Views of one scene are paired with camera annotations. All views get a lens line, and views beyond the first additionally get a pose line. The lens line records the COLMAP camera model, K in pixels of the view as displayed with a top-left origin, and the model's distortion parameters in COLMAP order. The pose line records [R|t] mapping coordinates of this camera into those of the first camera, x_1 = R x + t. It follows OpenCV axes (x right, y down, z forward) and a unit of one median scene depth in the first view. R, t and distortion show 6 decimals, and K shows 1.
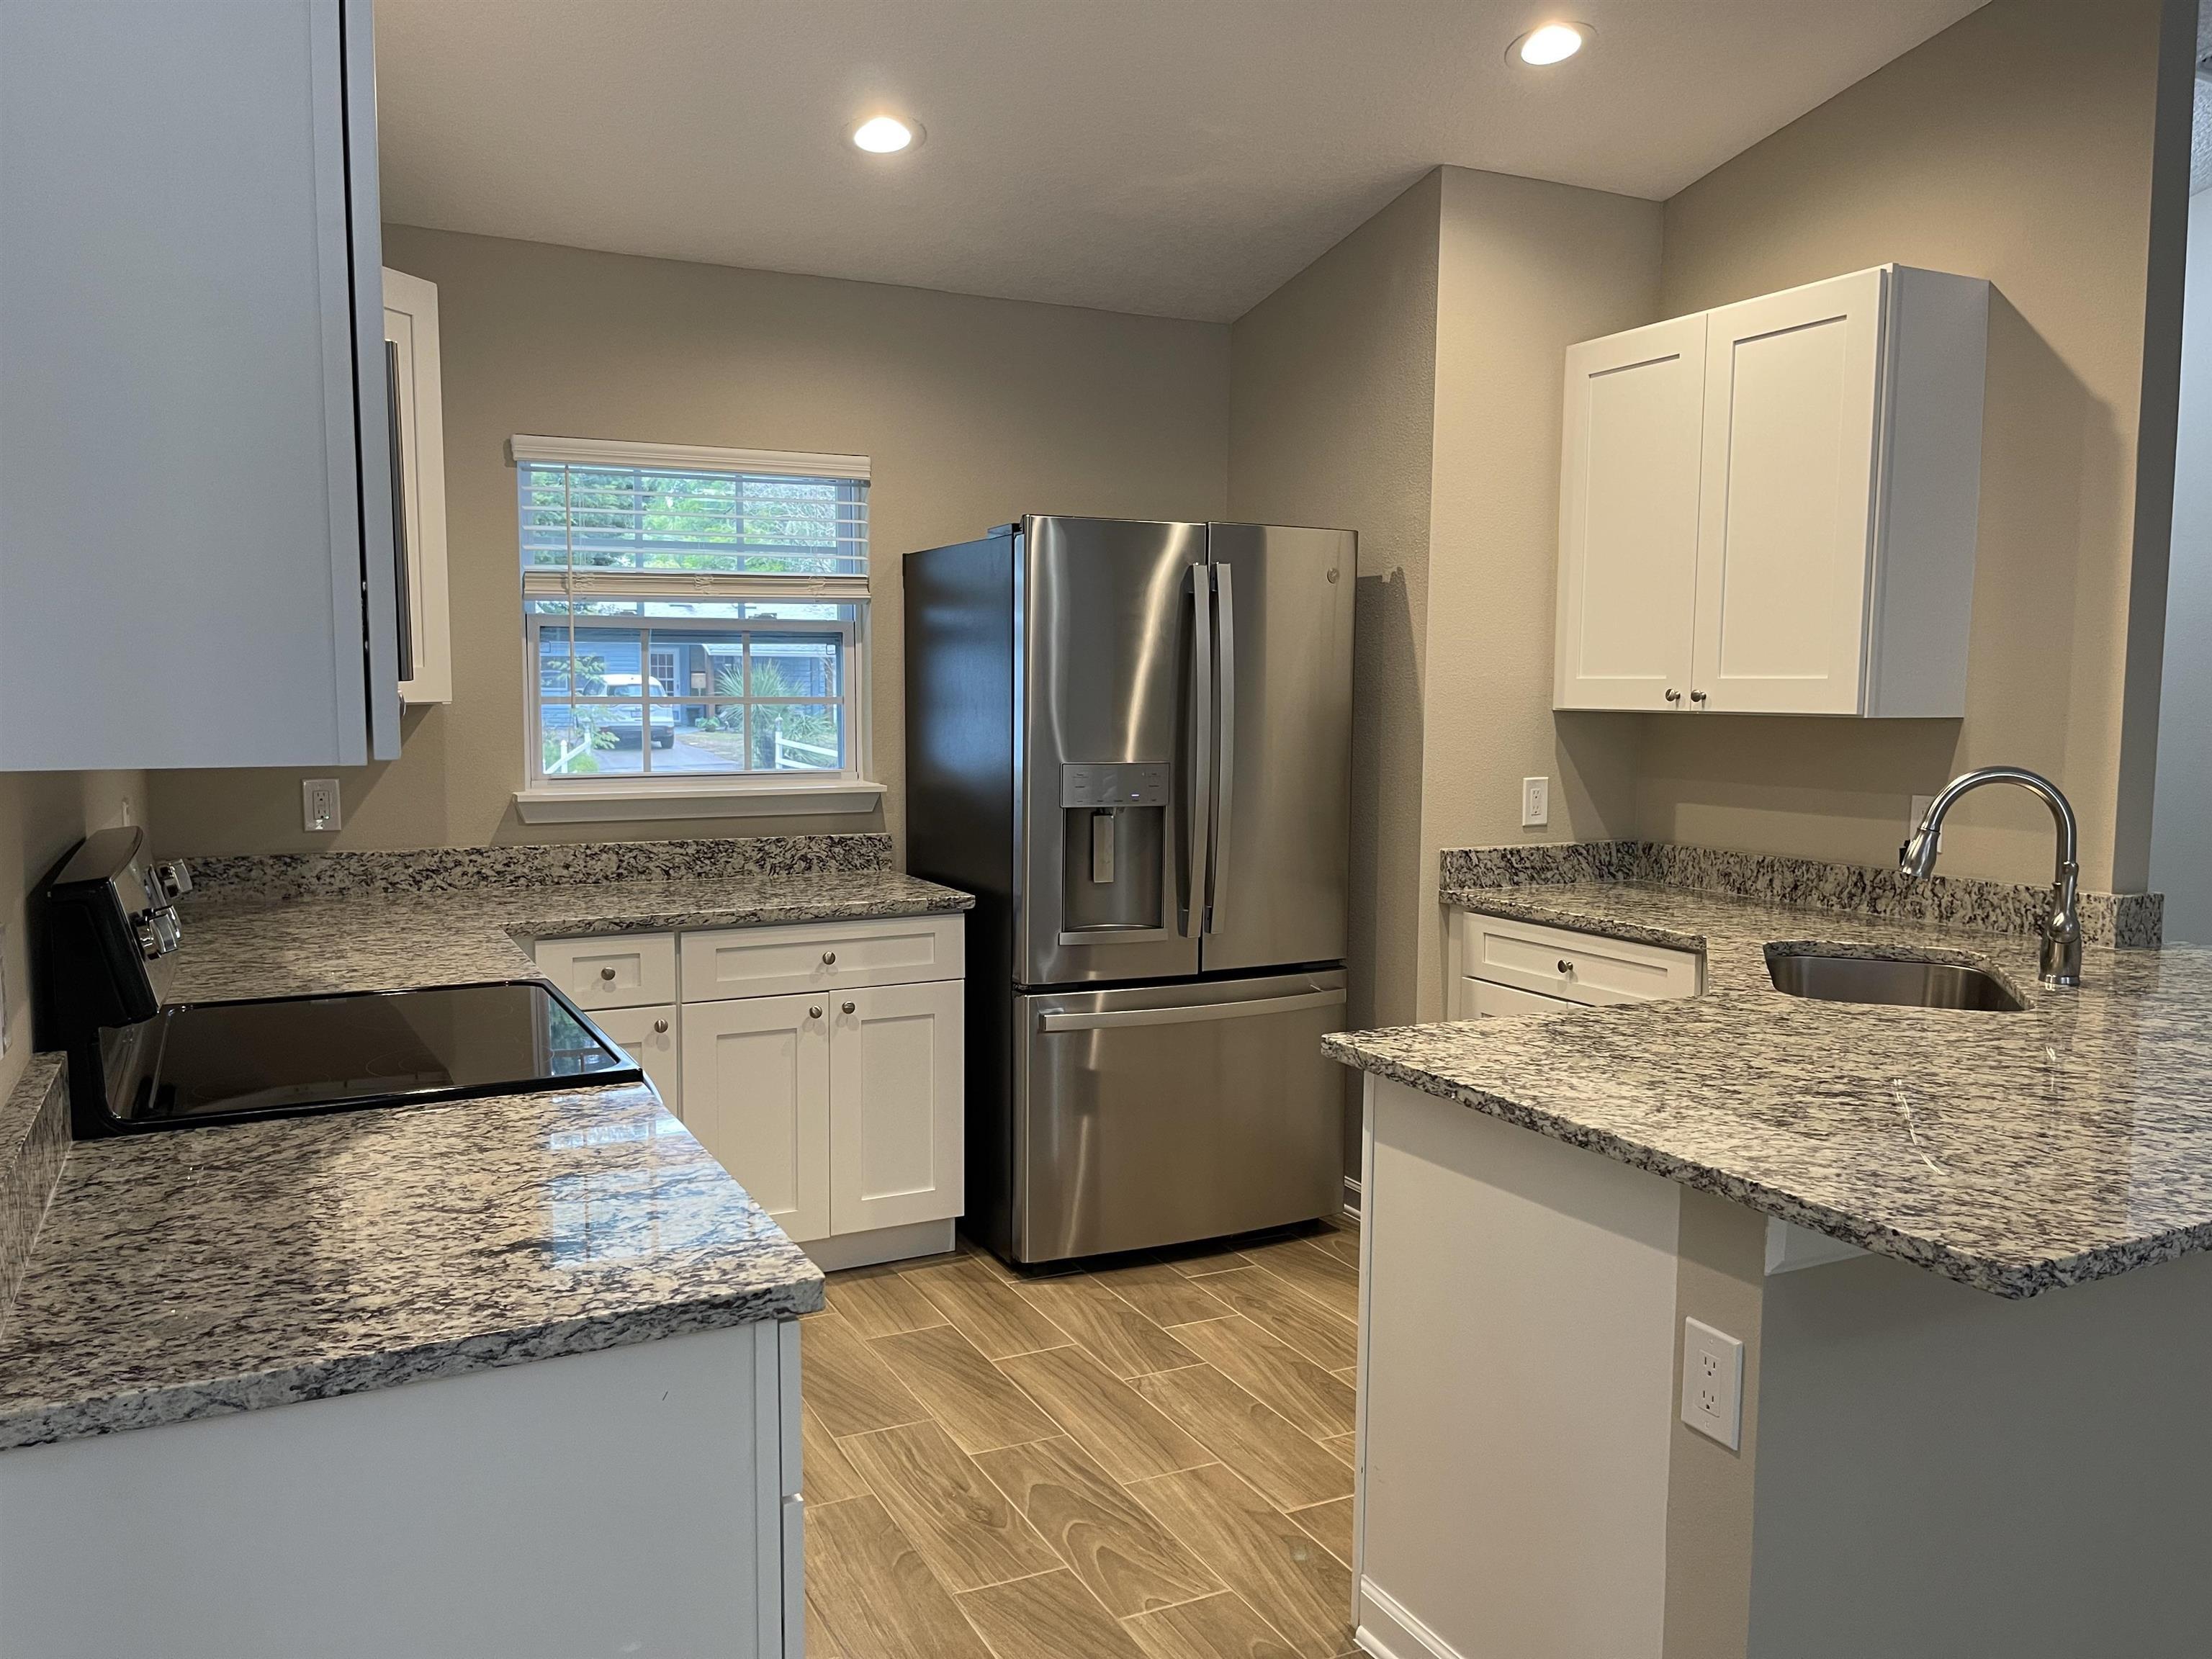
lens RADIAL K [[1663.1, 0, 1100.8], [0, 1663.1, 829.3], [0, 0, 1]] dist [0.066641, -0.090017]
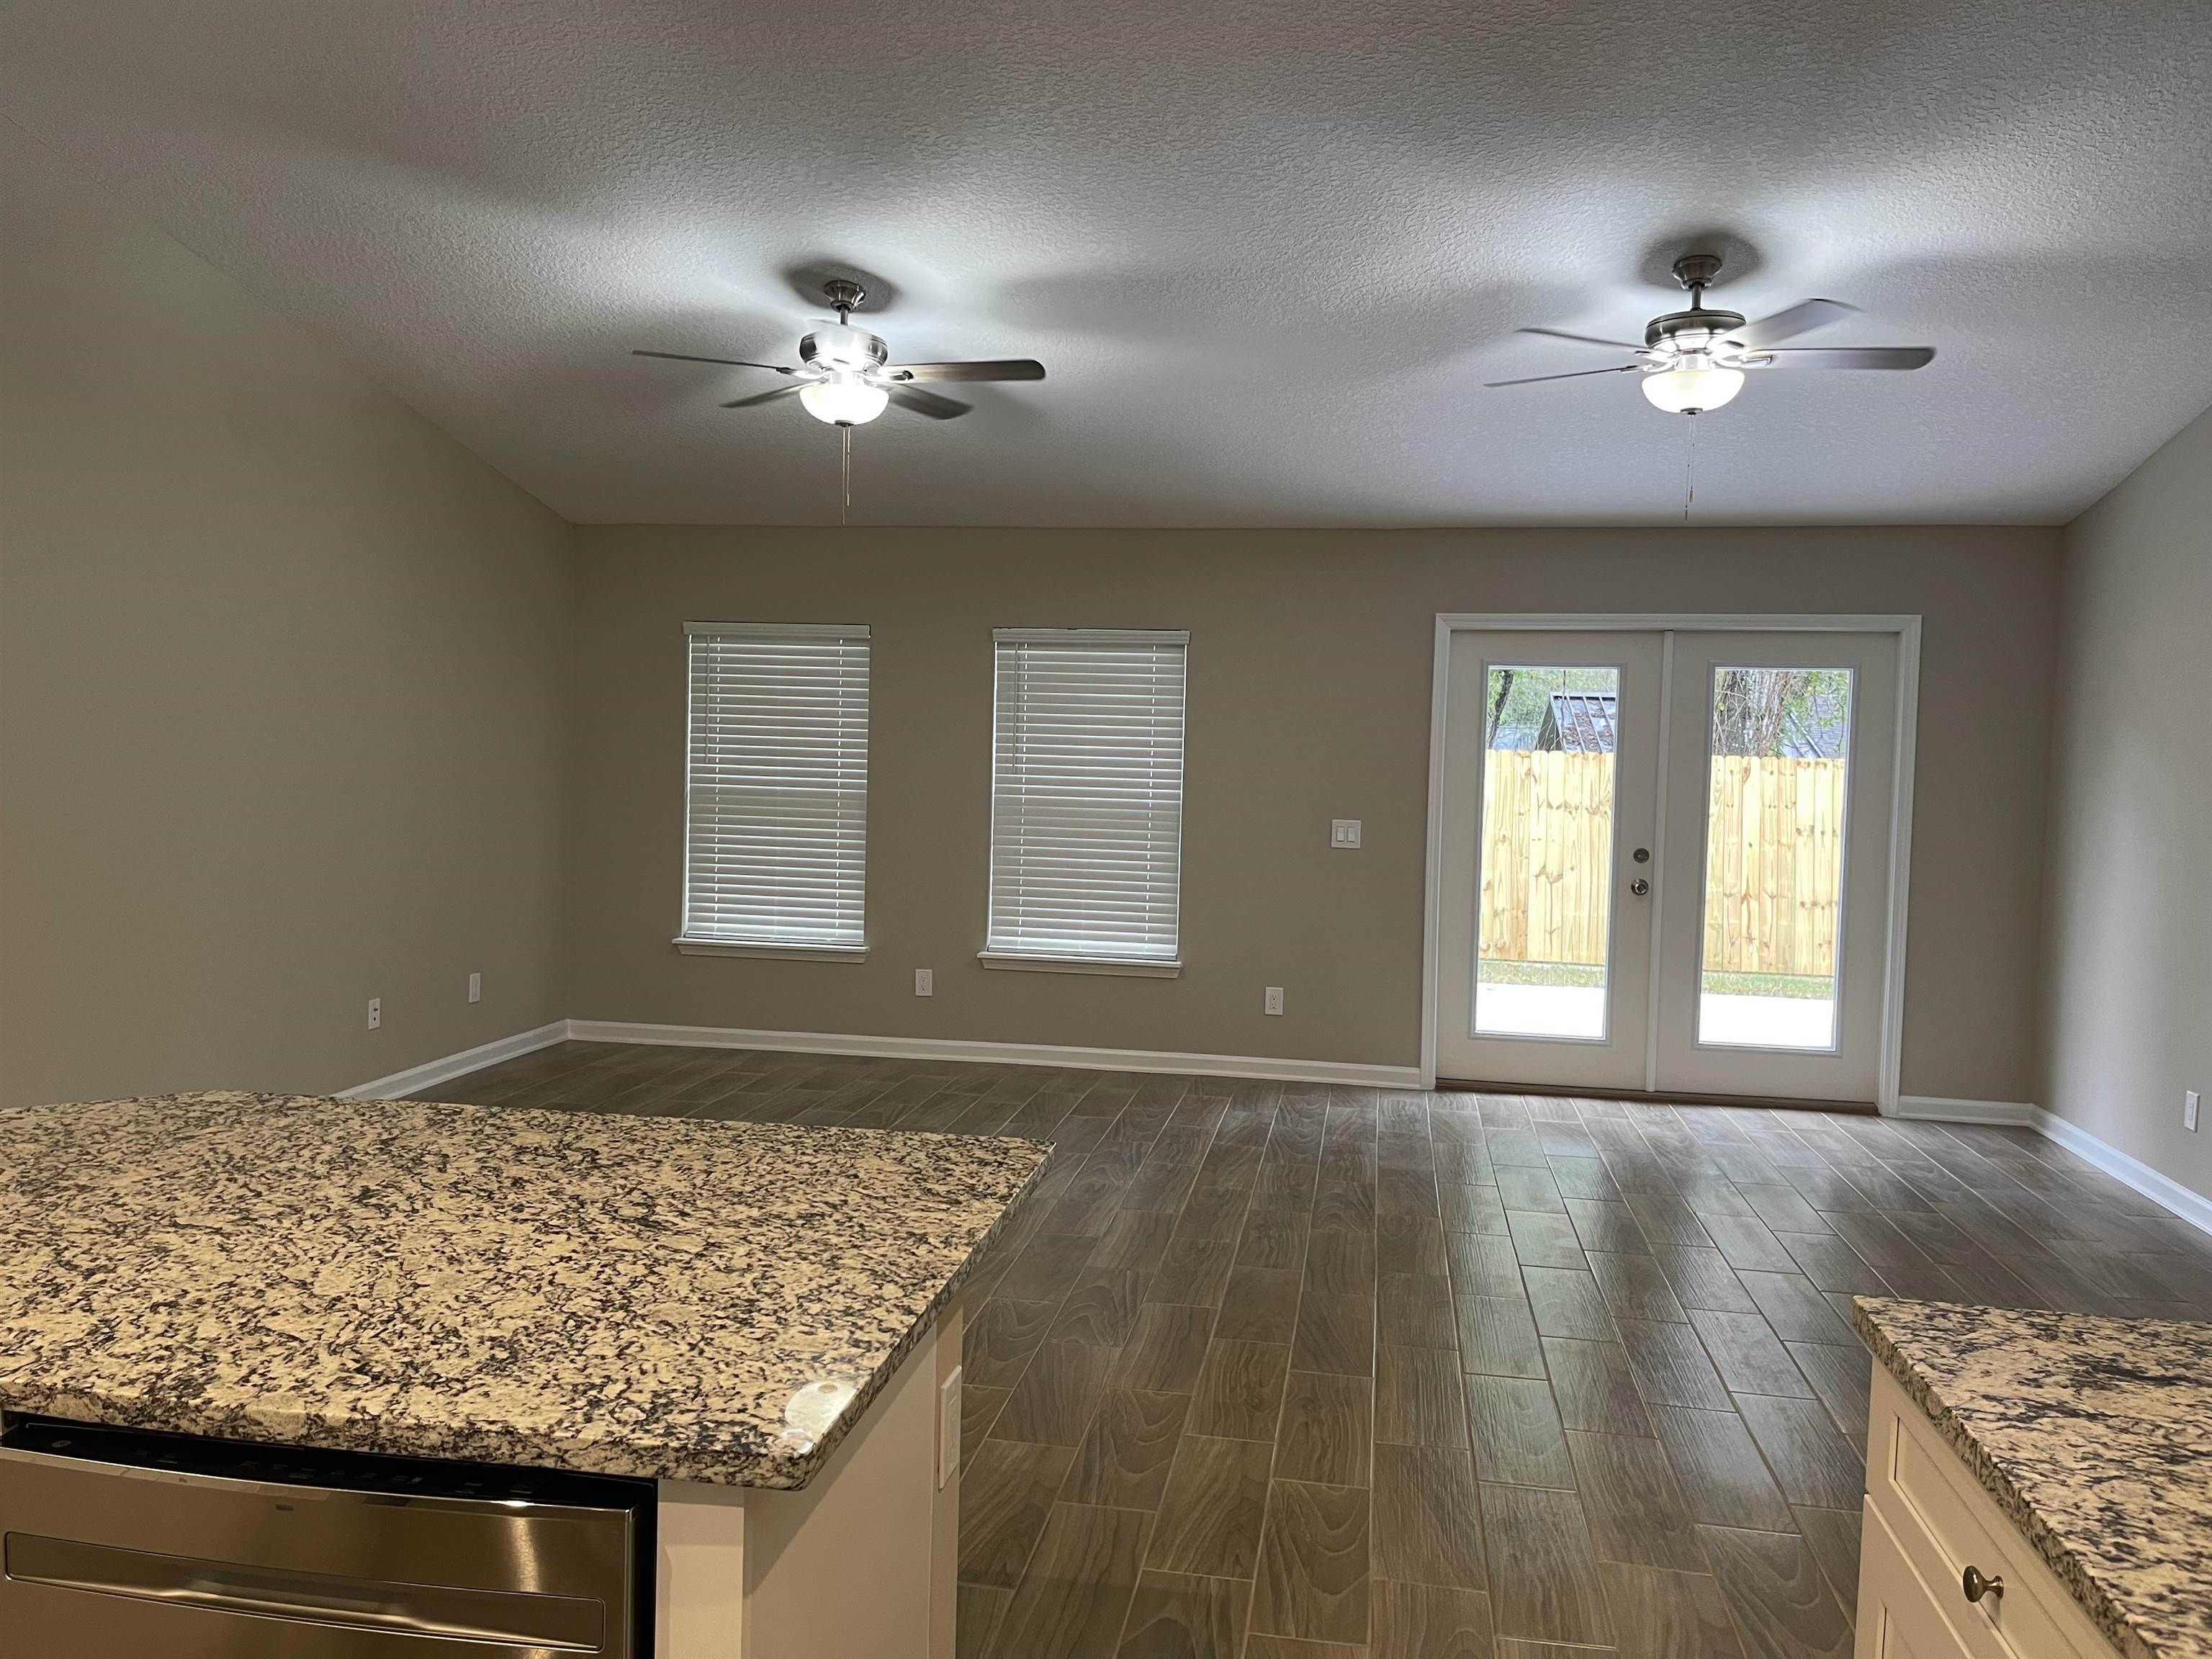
lens RADIAL K [[1663.1, 0, 1098.5], [0, 1663.1, 825.4], [0, 0, 1]] dist [0.066641, -0.090017]
pose [[-0.804661, -0.058449, 0.590850, -0.299104], [0.020656, 0.991784, 0.126242, -0.172456], [-0.593375, 0.113786, -0.796843, 1.586802]]
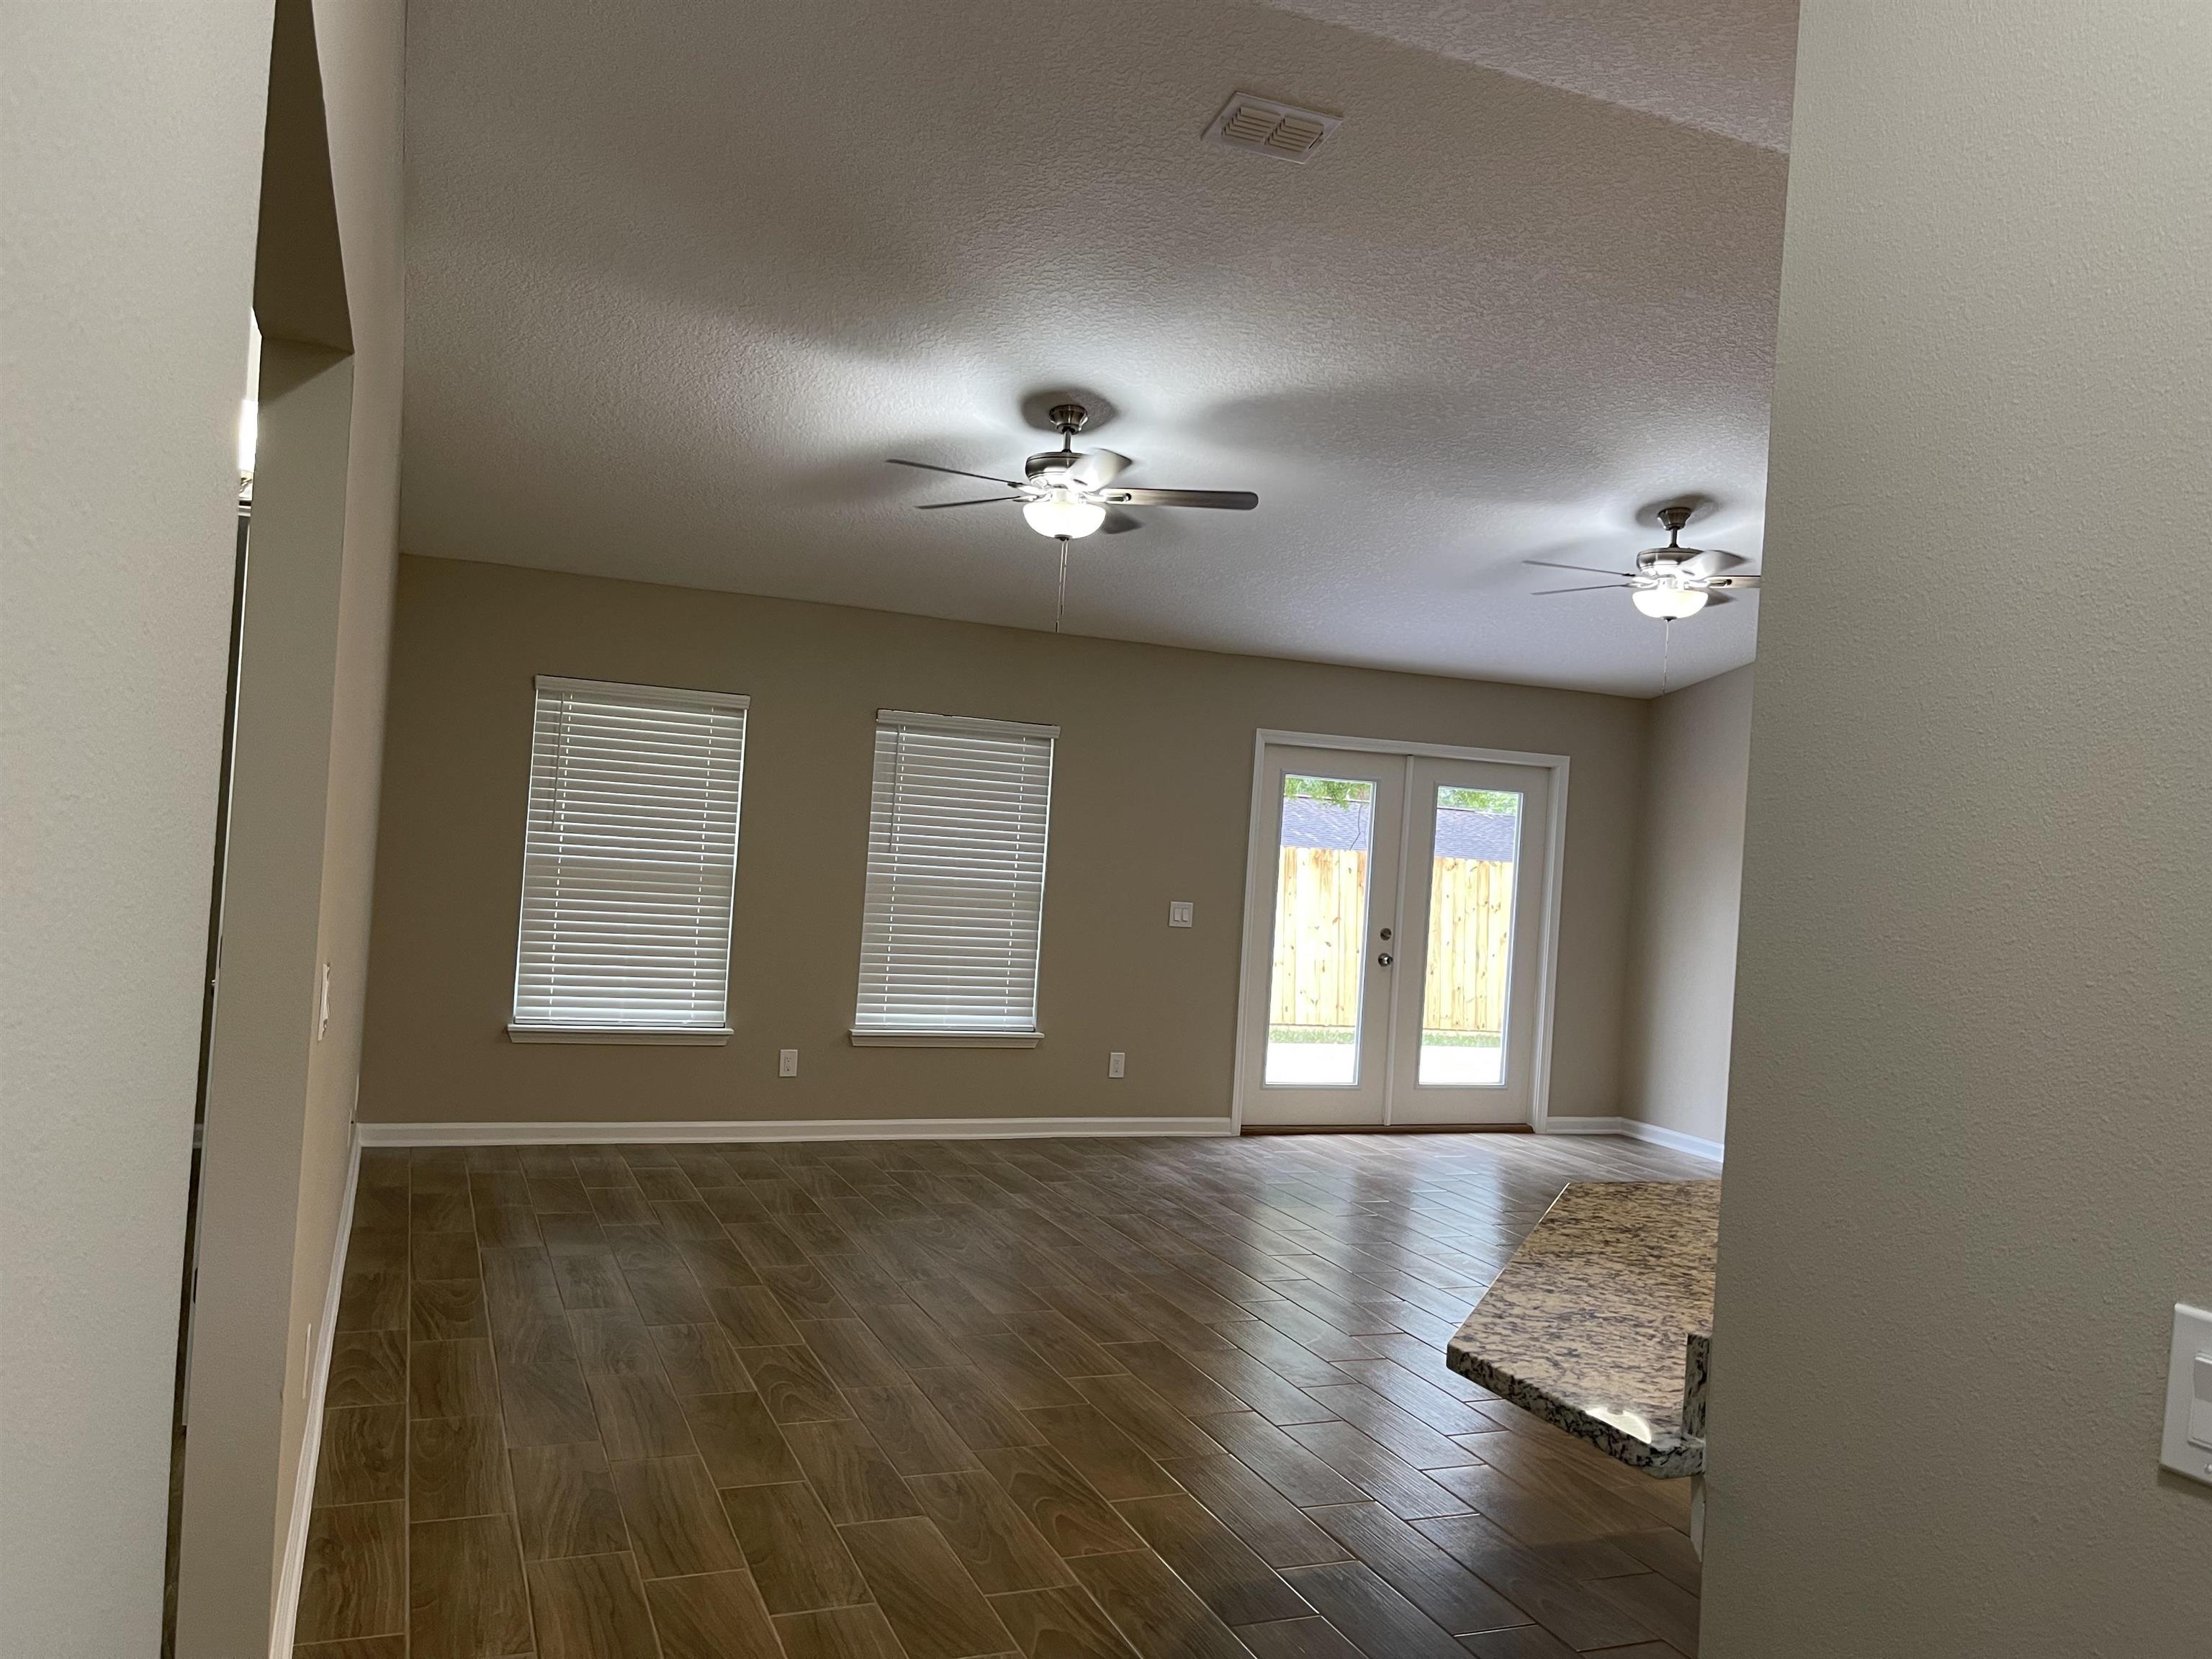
lens RADIAL K [[1663.1, 0, 1134.4], [0, 1663.1, 834.9], [0, 0, 1]] dist [0.066641, -0.090017]
pose [[-0.995366, -0.075814, 0.059145, 1.257820], [-0.070476, 0.993657, 0.087633, -0.232418], [-0.065414, 0.083058, -0.994395, 2.438704]]
